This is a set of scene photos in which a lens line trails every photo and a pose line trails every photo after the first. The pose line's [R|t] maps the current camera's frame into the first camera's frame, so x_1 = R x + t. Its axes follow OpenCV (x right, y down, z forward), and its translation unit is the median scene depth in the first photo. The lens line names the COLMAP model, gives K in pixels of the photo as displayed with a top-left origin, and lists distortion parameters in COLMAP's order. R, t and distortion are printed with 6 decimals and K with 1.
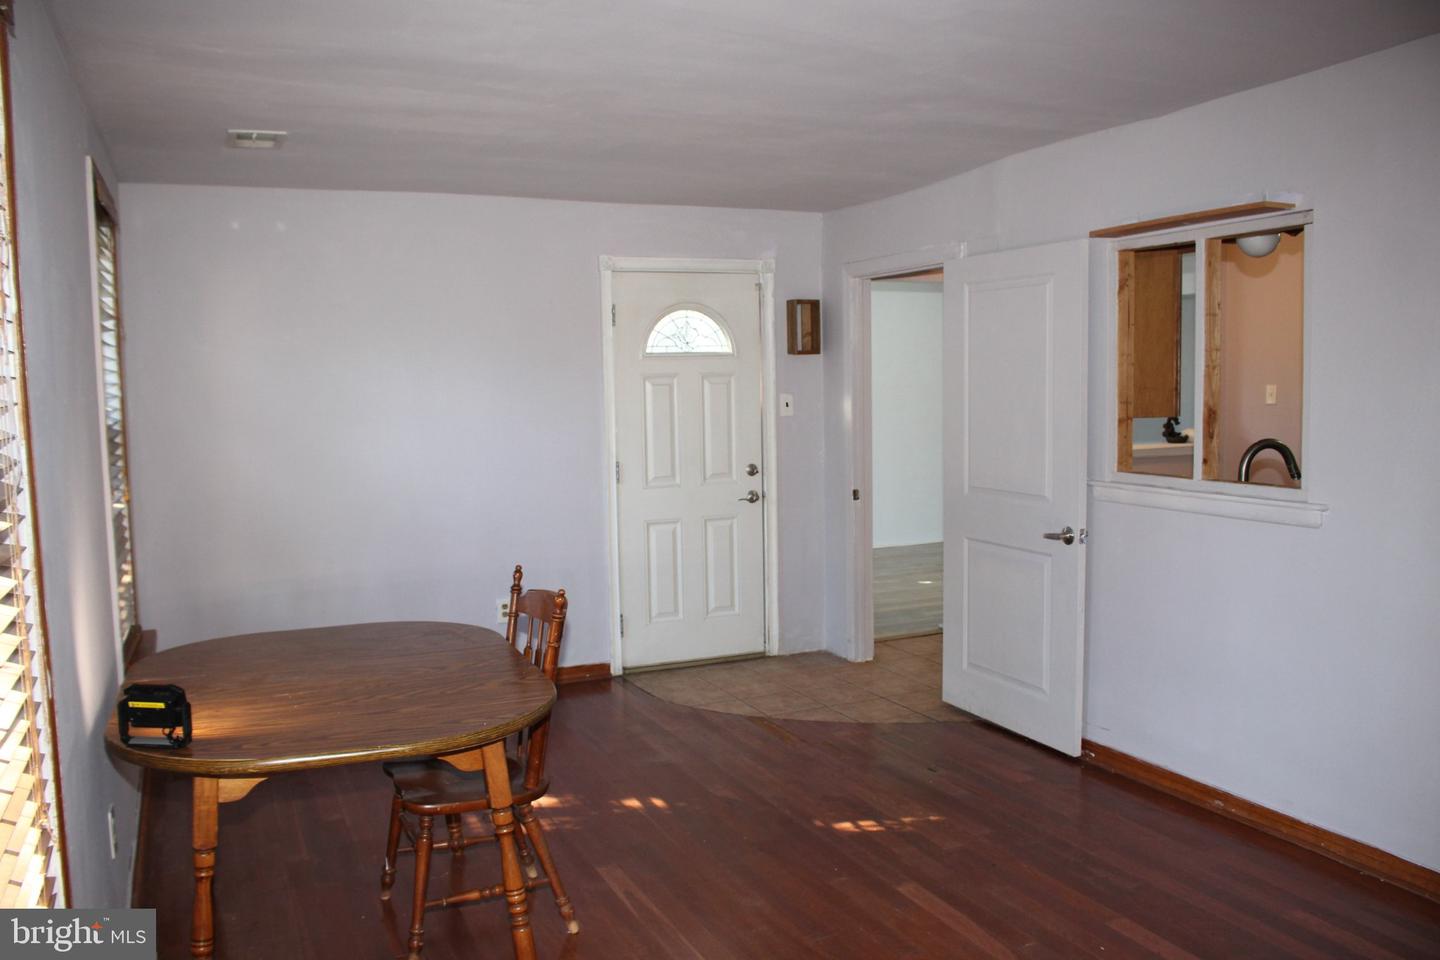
lens RADIAL K [[1190.6, 0, 721.7], [0, 1190.6, 476.9], [0, 0, 1]] dist [-0.155202, 0.123515]
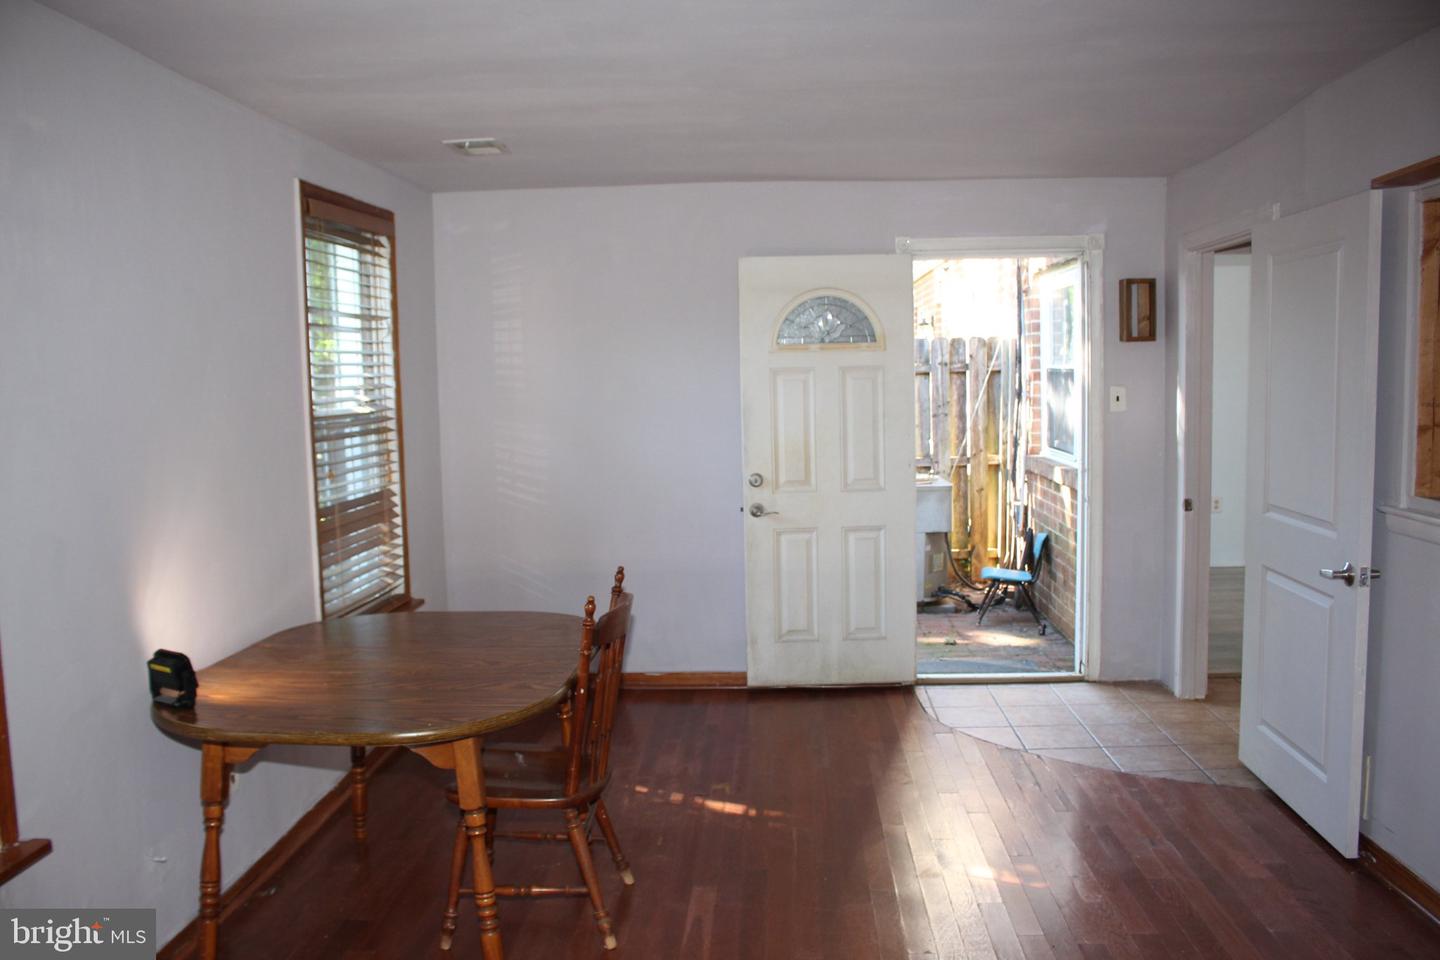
lens RADIAL K [[1190.6, 0, 714.2], [0, 1190.6, 482.2], [0, 0, 1]] dist [-0.155202, 0.123515]
pose [[0.883777, 0.040474, -0.466154, 0.324239], [-0.031292, 0.999134, 0.027425, -0.022123], [0.466861, -0.009651, 0.884278, 0.155761]]
